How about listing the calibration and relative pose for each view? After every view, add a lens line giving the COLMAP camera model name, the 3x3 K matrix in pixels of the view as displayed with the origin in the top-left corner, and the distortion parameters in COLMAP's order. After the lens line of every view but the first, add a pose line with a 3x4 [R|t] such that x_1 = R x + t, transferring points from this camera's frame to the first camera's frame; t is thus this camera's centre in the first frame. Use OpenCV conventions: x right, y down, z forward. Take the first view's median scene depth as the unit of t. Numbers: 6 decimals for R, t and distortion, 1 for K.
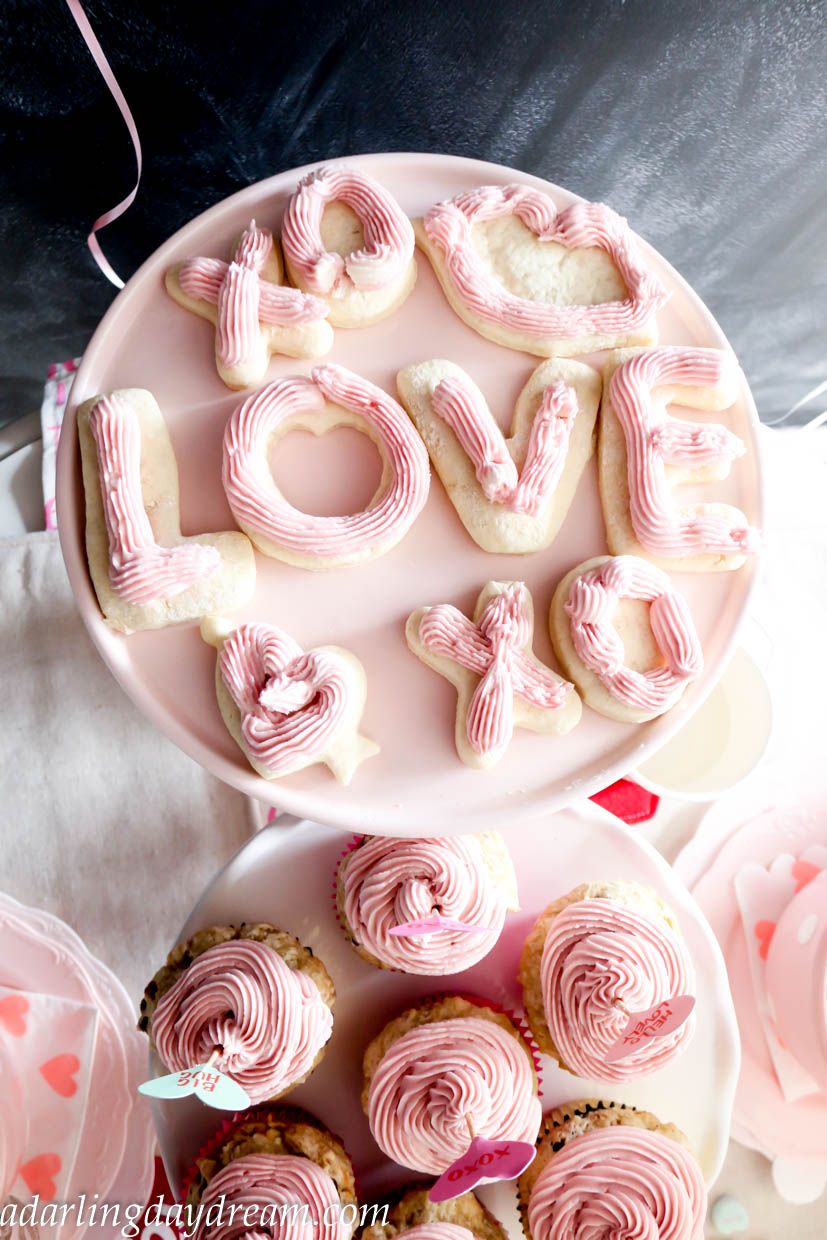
lens RADIAL K [[1035.5, 0, 386.7], [0, 1035.5, 590.4], [0, 0, 1]] dist [-0.164915, 0.118967]
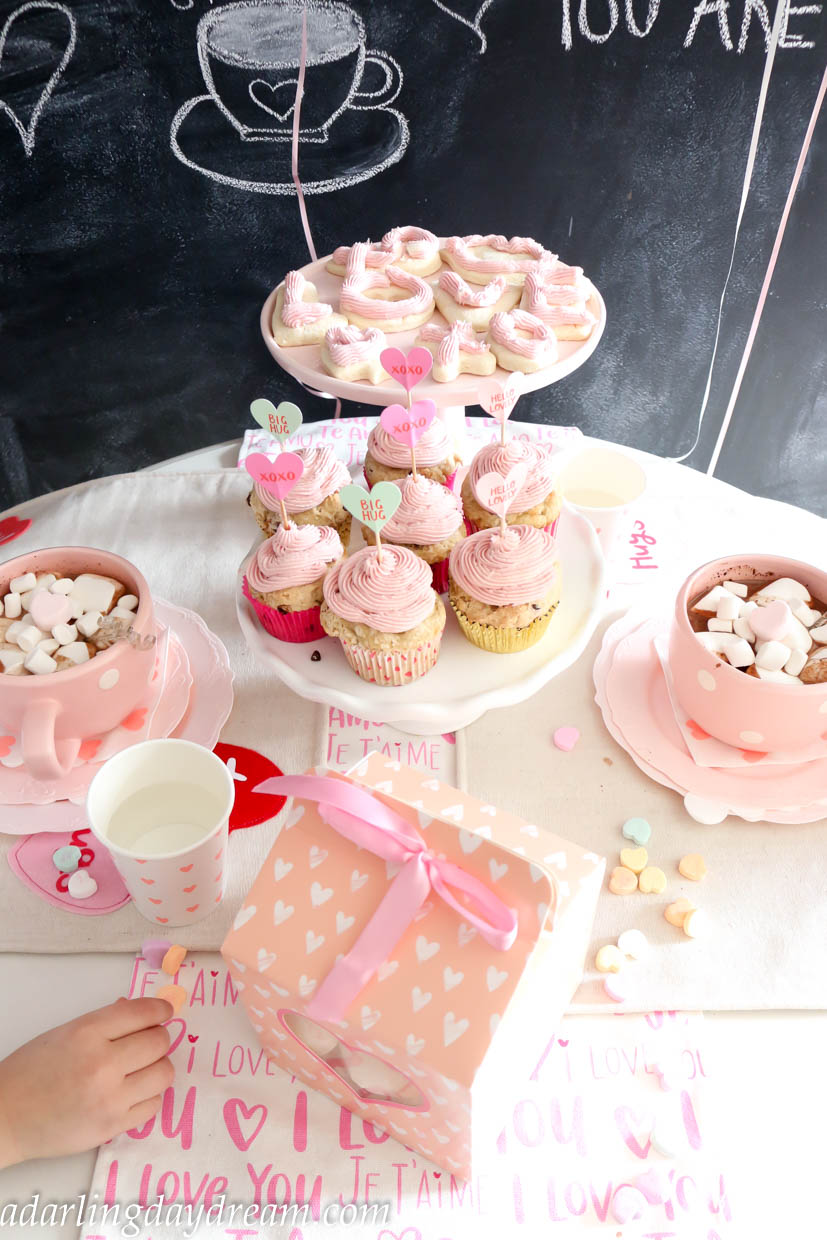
lens RADIAL K [[1035.5, 0, 429.1], [0, 1035.5, 621.9], [0, 0, 1]] dist [-0.164915, 0.118967]
pose [[0.988238, 0.016795, -0.151999, 0.357118], [-0.102166, 0.812096, -0.574511, 1.572525], [0.113788, 0.583282, 0.804260, -0.282380]]
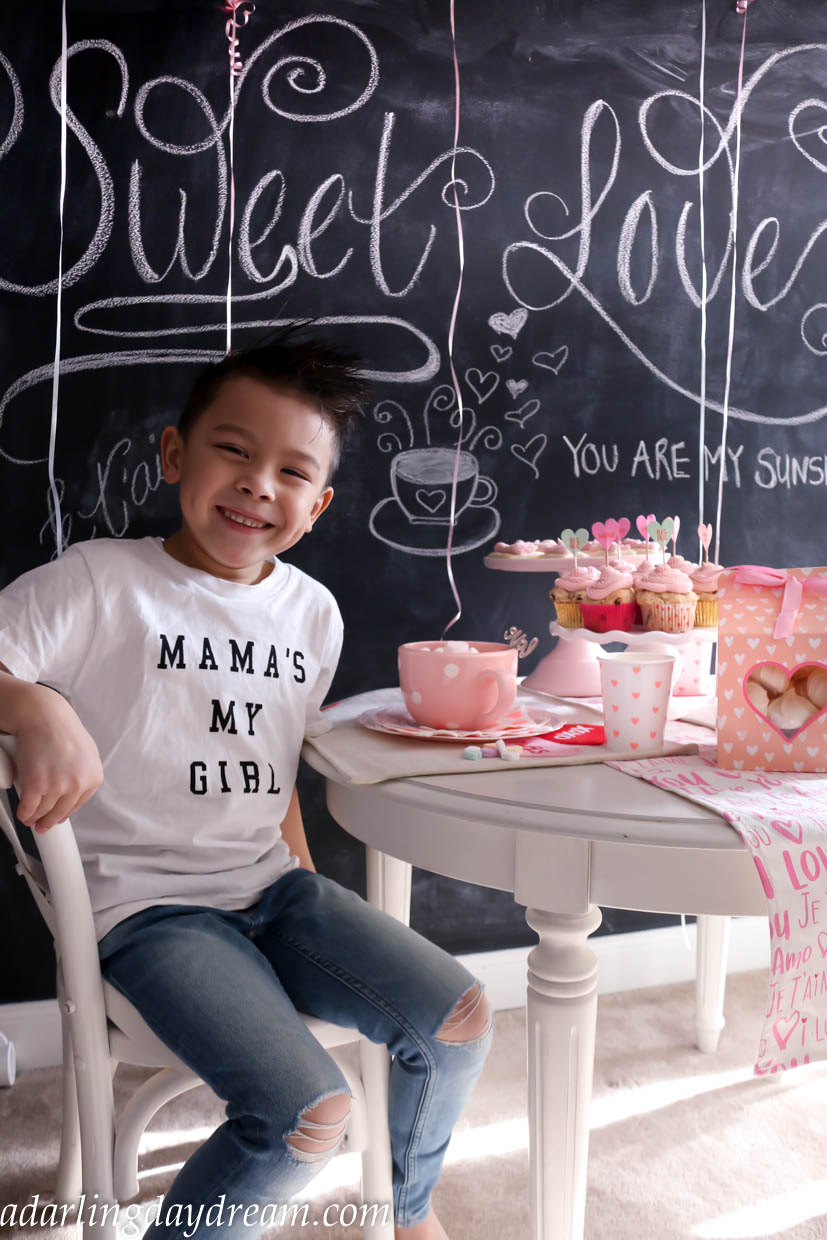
lens RADIAL K [[1035.5, 0, 425.4], [0, 1035.5, 637.0], [0, 0, 1]] dist [-0.164915, 0.118967]
pose [[0.978893, -0.111879, 0.171032, -1.198235], [0.196334, 0.282356, -0.939004, 3.466671], [0.056763, 0.952764, 0.298361, 0.100069]]
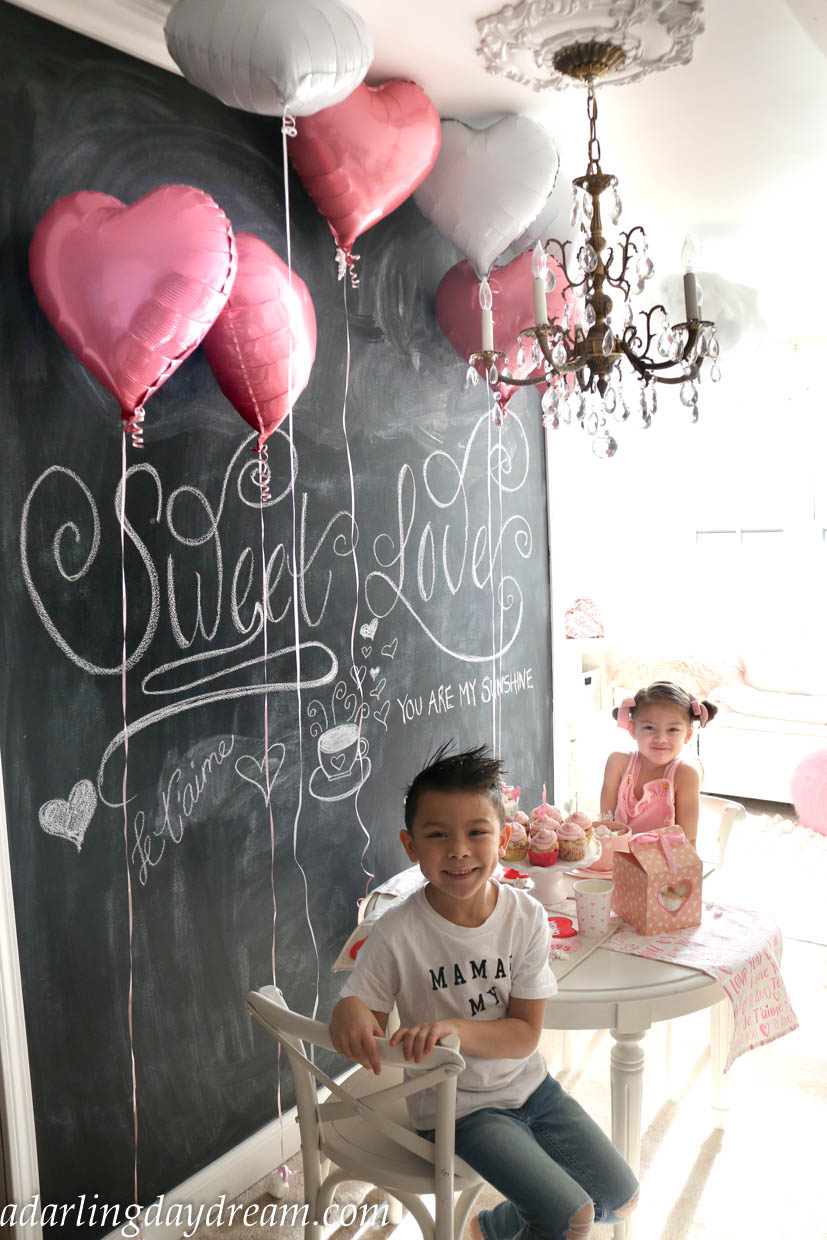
lens RADIAL K [[1035.5, 0, 432.8], [0, 1035.5, 627.9], [0, 0, 1]] dist [-0.164915, 0.118967]
pose [[0.668497, -0.196989, 0.717152, -4.276913], [0.741988, 0.242325, -0.625086, 3.360172], [-0.050649, 0.949986, 0.308157, -1.861762]]
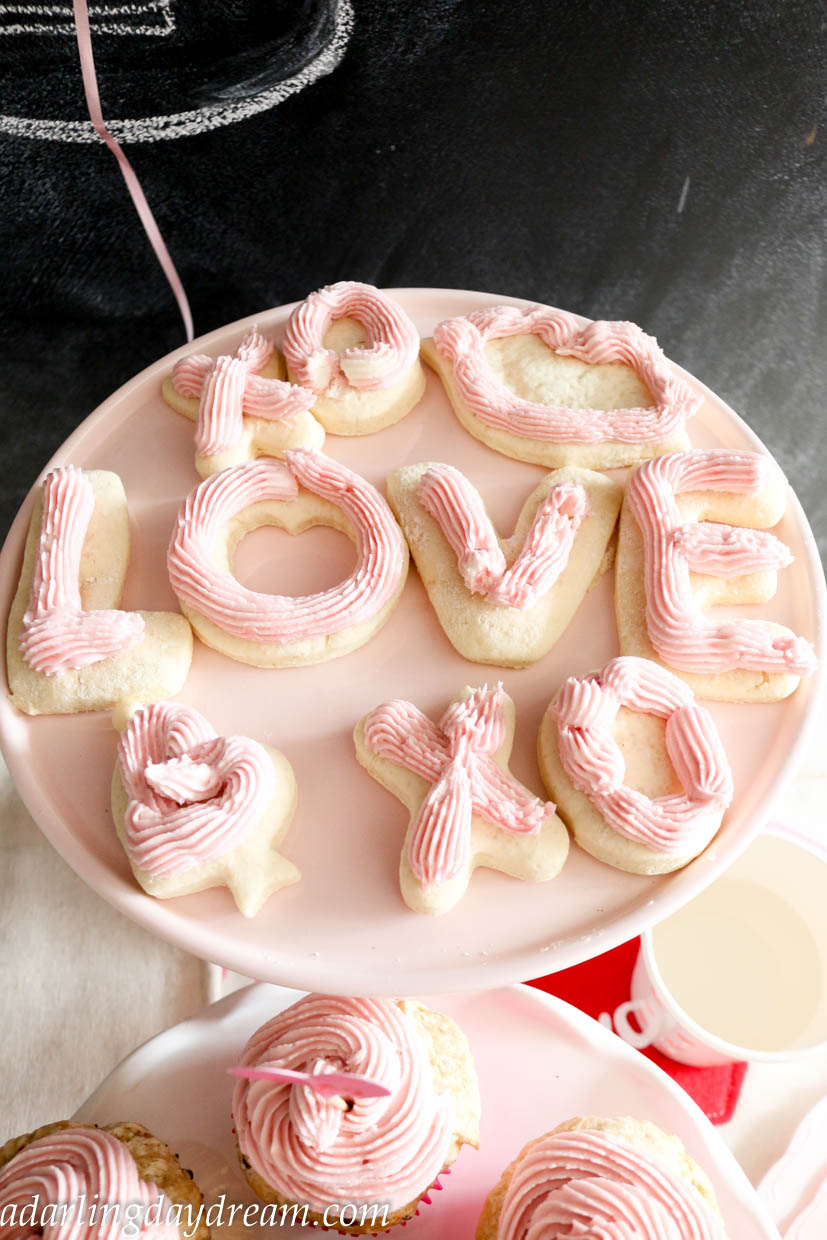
lens RADIAL K [[1035.5, 0, 423.7], [0, 1035.5, 623.9], [0, 0, 1]] dist [-0.164915, 0.118967]
pose [[0.989224, 0.042740, -0.140036, 0.179925], [-0.091857, 0.925963, -0.366273, 0.246134], [0.114014, 0.375189, 0.919910, 0.233527]]
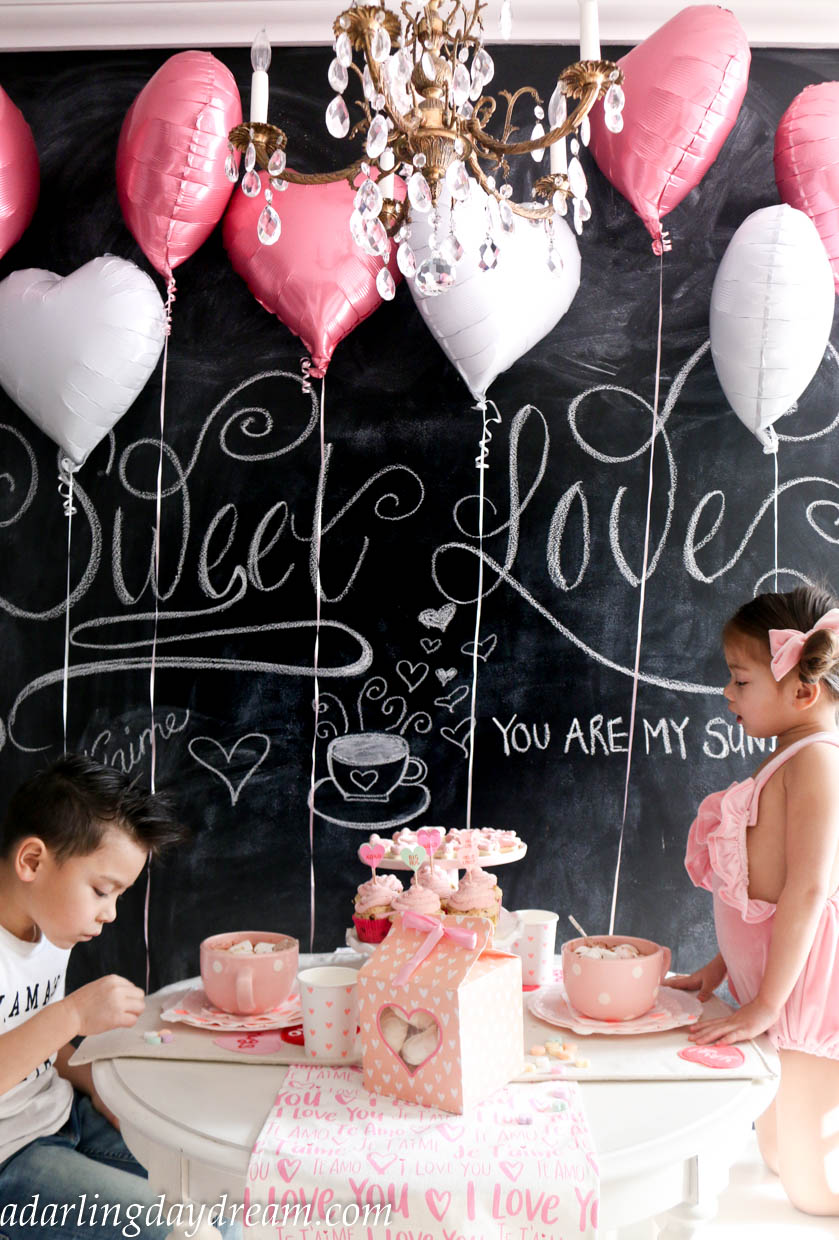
lens RADIAL K [[1035.5, 0, 434.1], [0, 1035.5, 642.8], [0, 0, 1]] dist [-0.164915, 0.118967]
pose [[0.985706, -0.107575, -0.129656, 0.647423], [-0.113764, 0.142615, -0.983219, 3.900163], [0.124261, 0.983915, 0.128338, -0.370660]]
